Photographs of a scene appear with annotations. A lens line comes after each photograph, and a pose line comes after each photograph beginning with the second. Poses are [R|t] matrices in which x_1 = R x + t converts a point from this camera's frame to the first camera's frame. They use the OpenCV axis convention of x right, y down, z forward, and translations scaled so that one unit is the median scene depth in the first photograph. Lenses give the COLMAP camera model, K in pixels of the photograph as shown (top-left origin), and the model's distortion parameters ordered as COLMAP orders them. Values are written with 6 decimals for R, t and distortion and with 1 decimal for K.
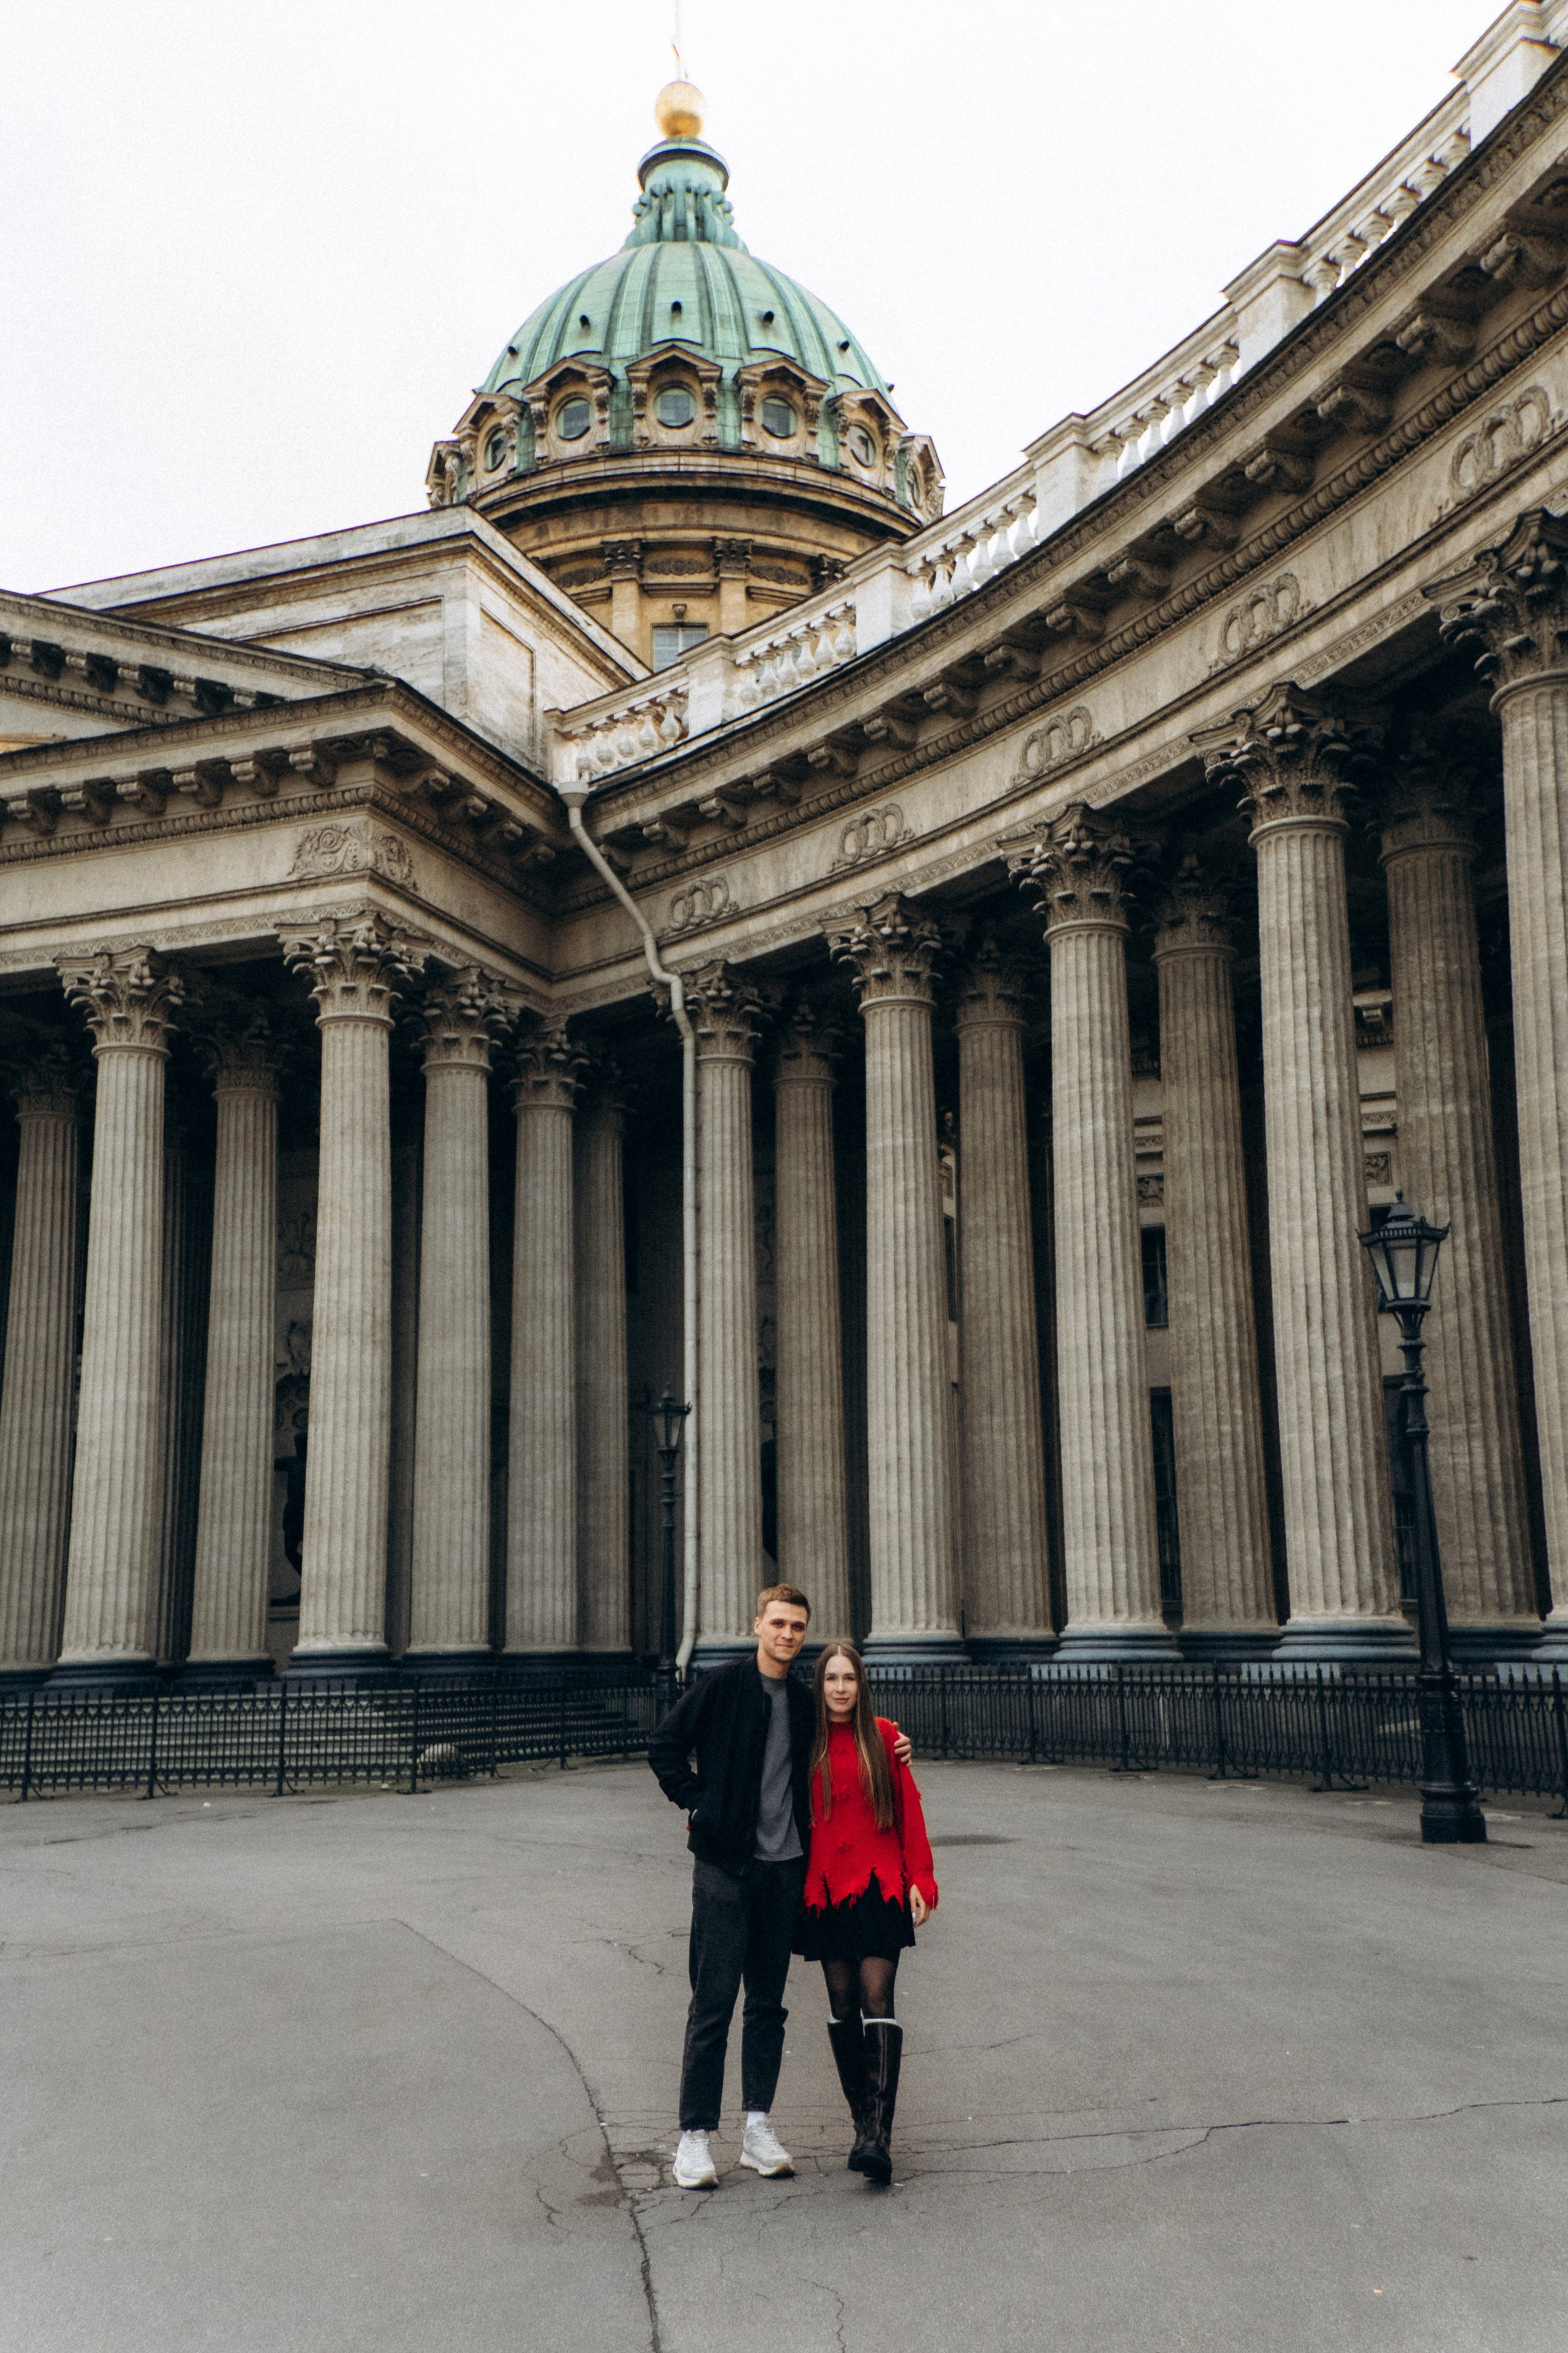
lens RADIAL K [[2572.7, 0, 793.9], [0, 2572.7, 1202.6], [0, 0, 1]] dist [0.335039, 0.004130]
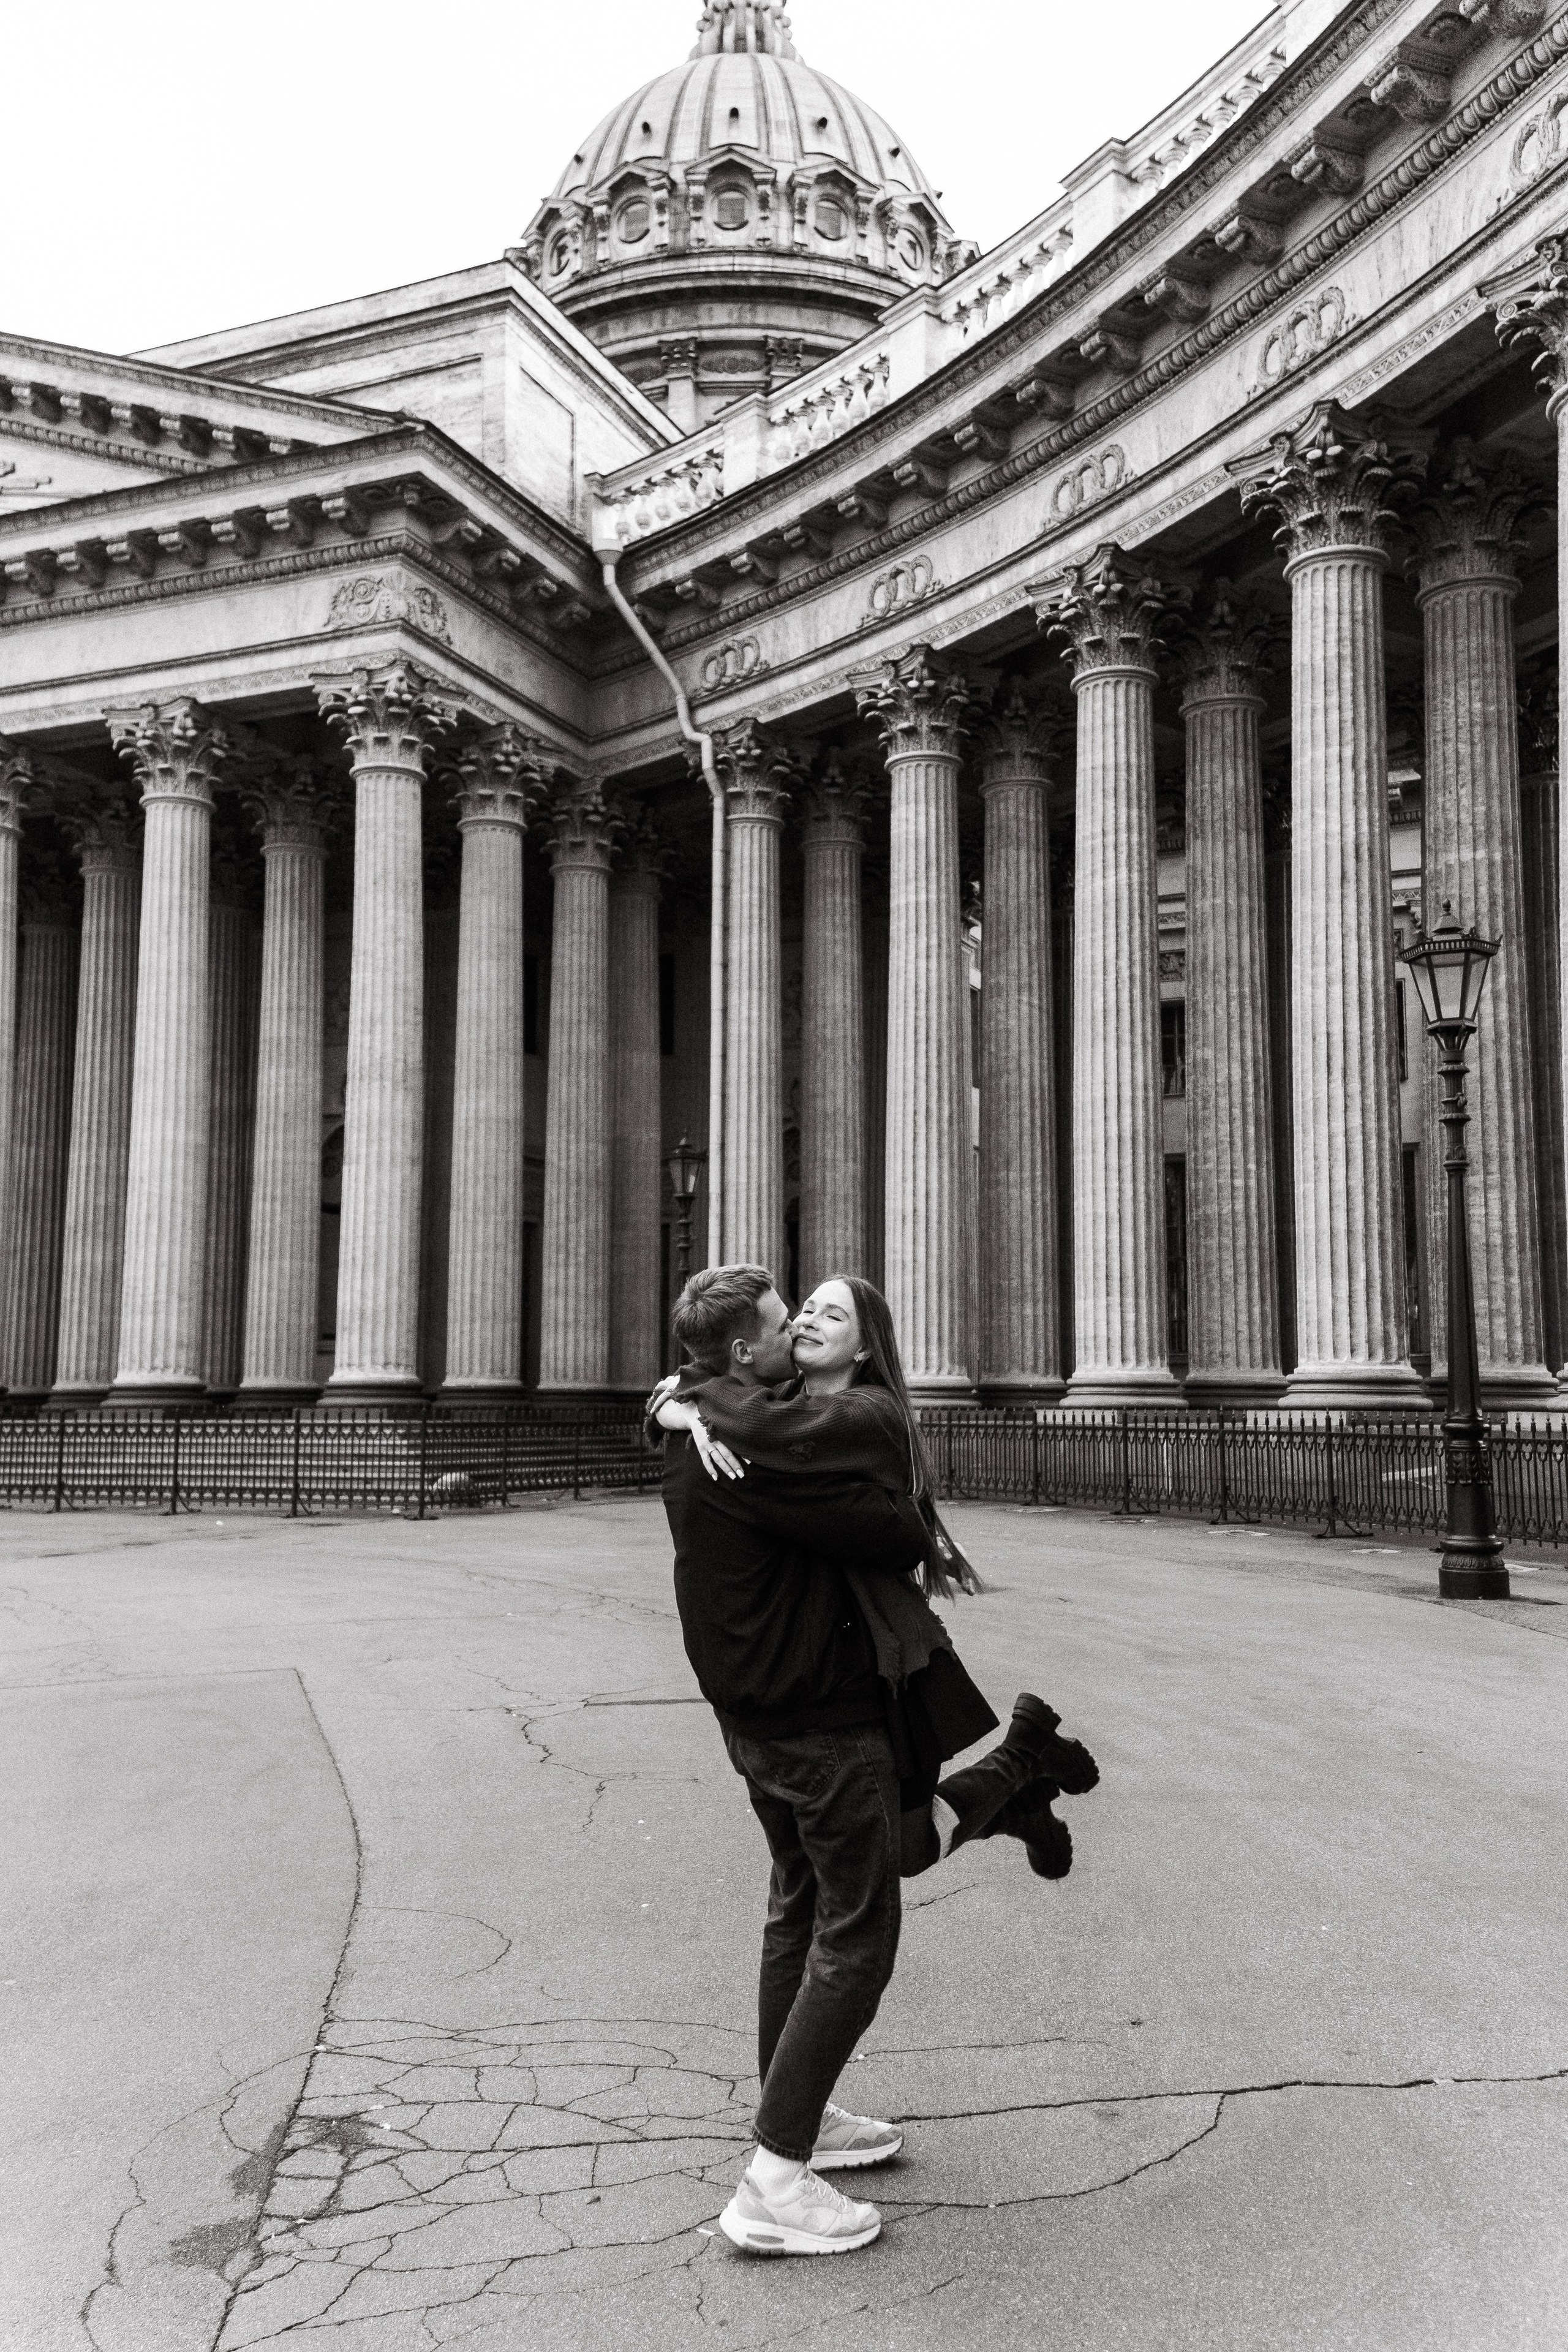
lens RADIAL K [[2312.3, 0, 764.3], [0, 2312.3, 1169.5], [0, 0, 1]] dist [0.158419, -0.025273]
pose [[0.999300, 0.015067, -0.034235, 0.013162], [-0.012488, 0.997154, 0.074353, 0.017001], [0.035258, -0.073874, 0.996644, 0.096396]]
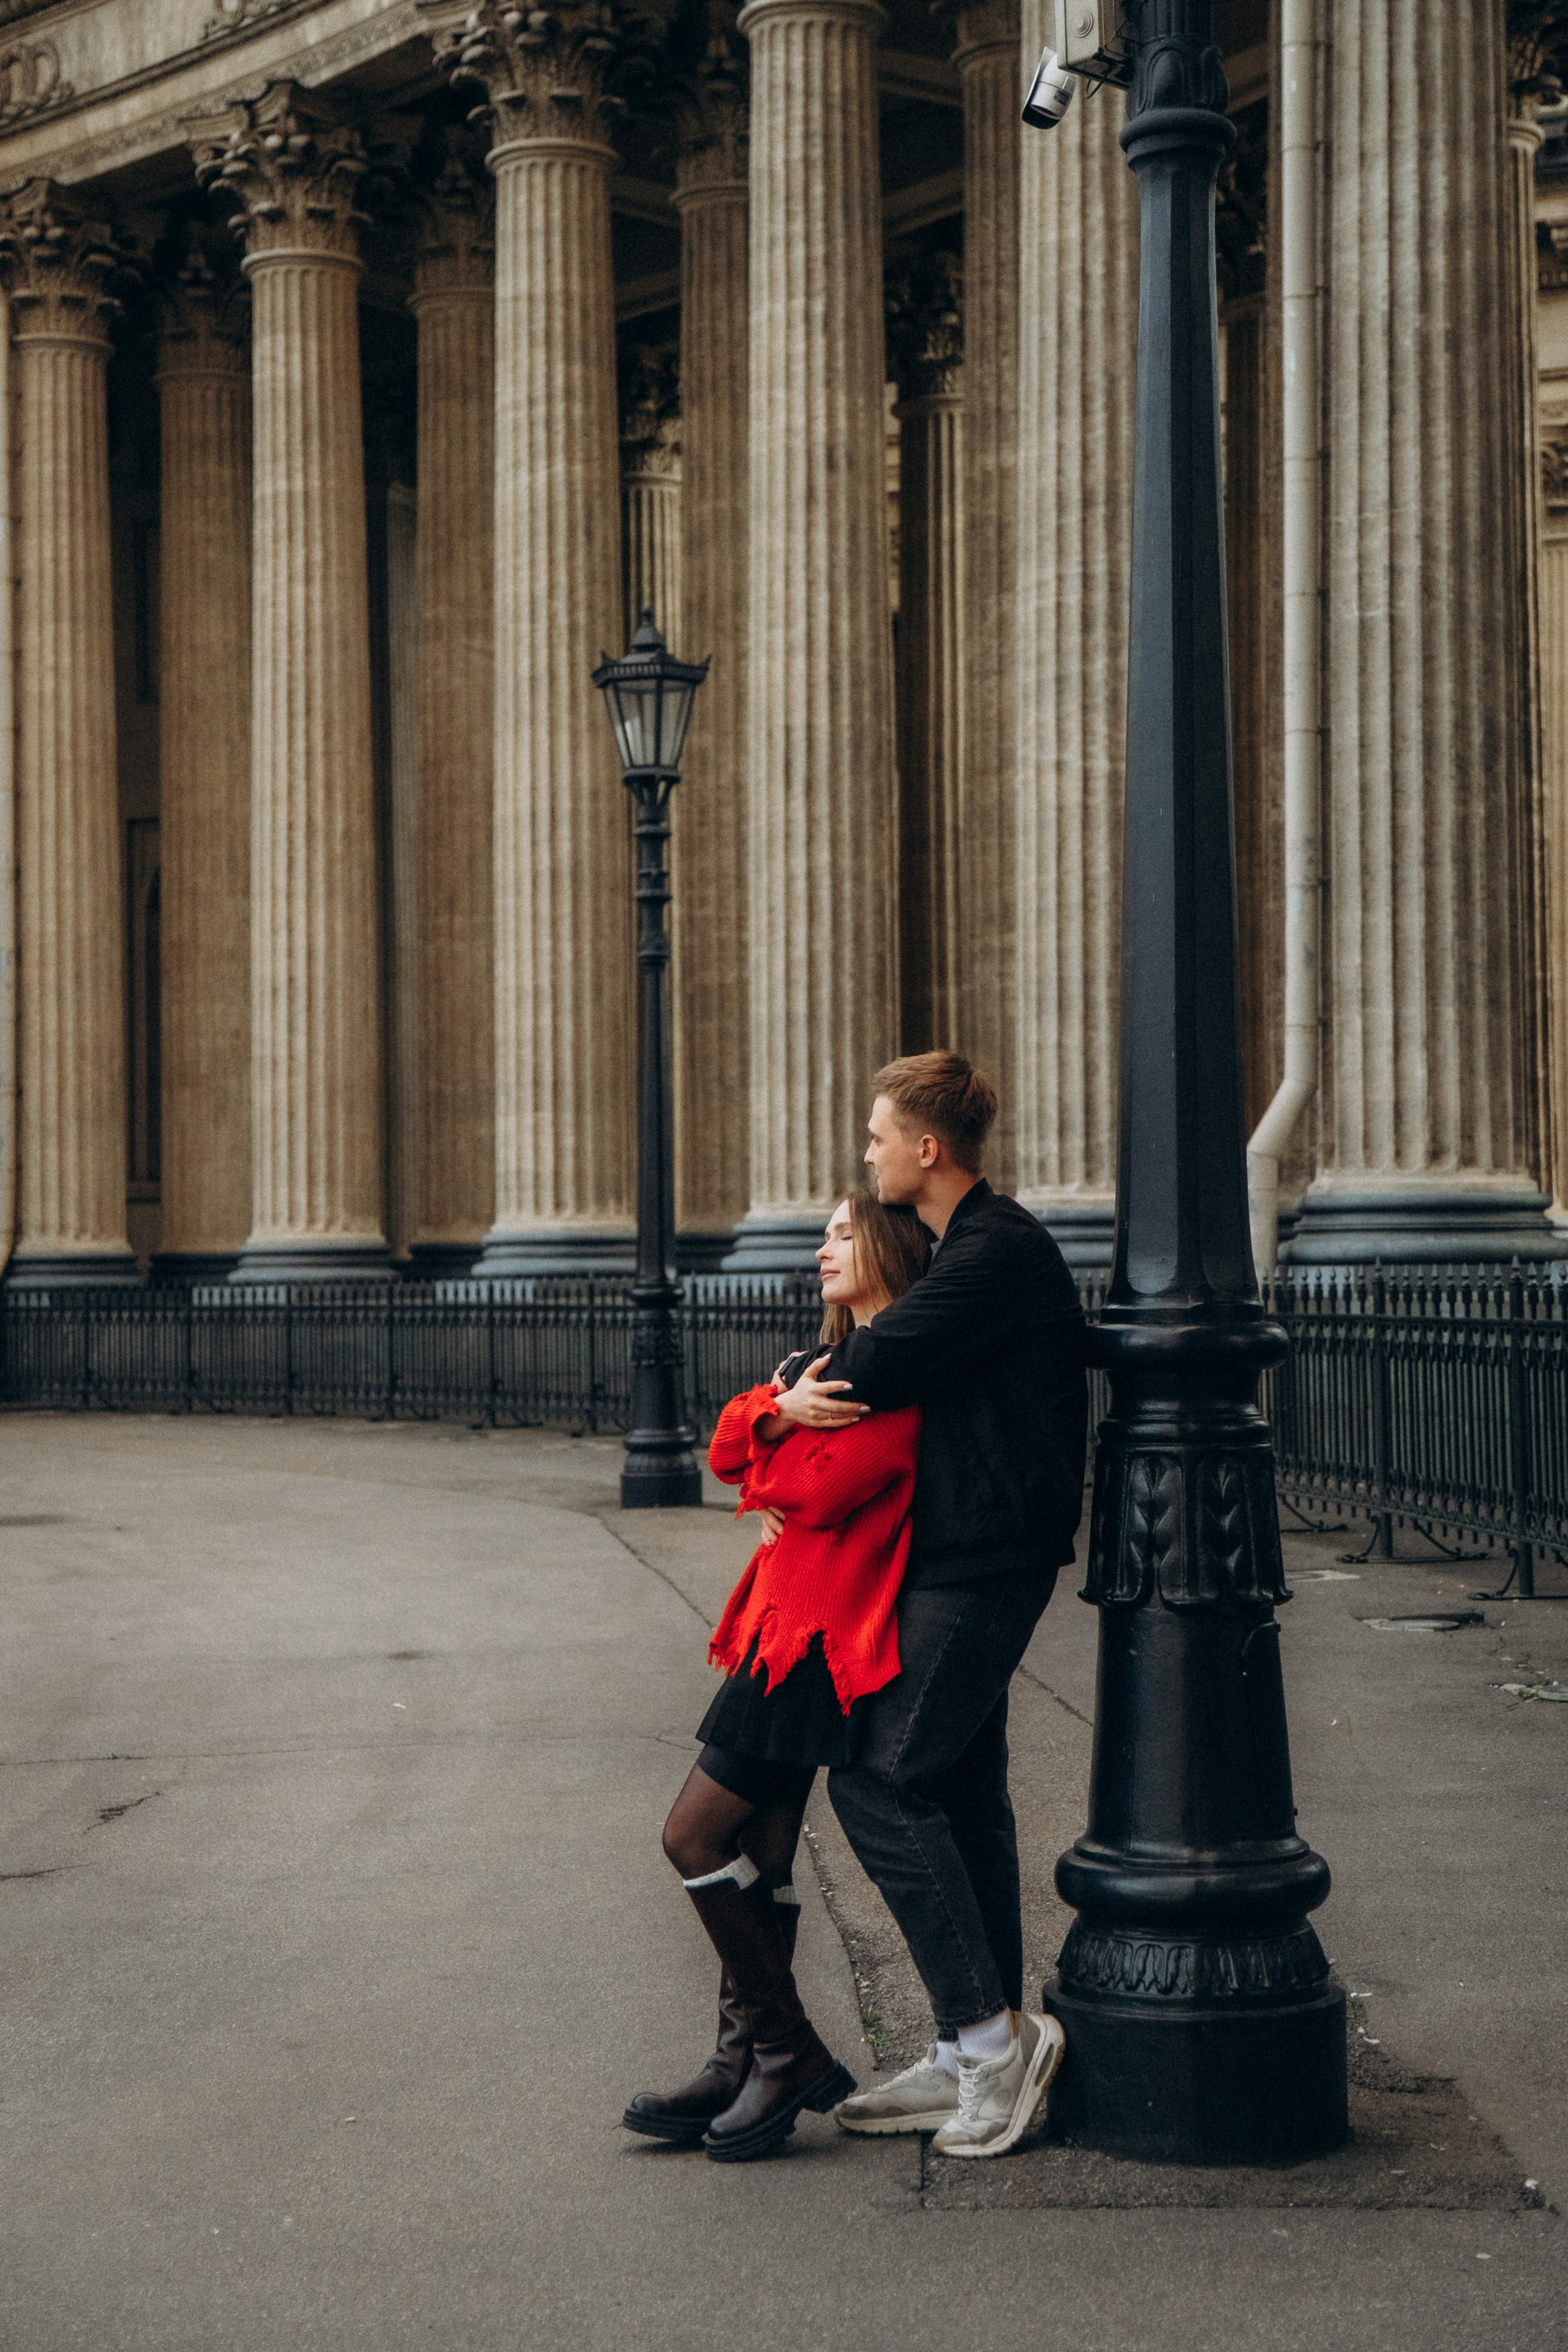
lens RADIAL K [[4119.8, 0, 784.0], [0, 4119.8, 1176.0], [0, 0, 1]] dist [0.316943, -1.190036]
pose [[0.998503, 0.004251, 0.054534, 0.115501], [-0.012375, 0.988680, 0.149526, -0.011162], [-0.053281, -0.149977, 0.987253, -0.058276]]
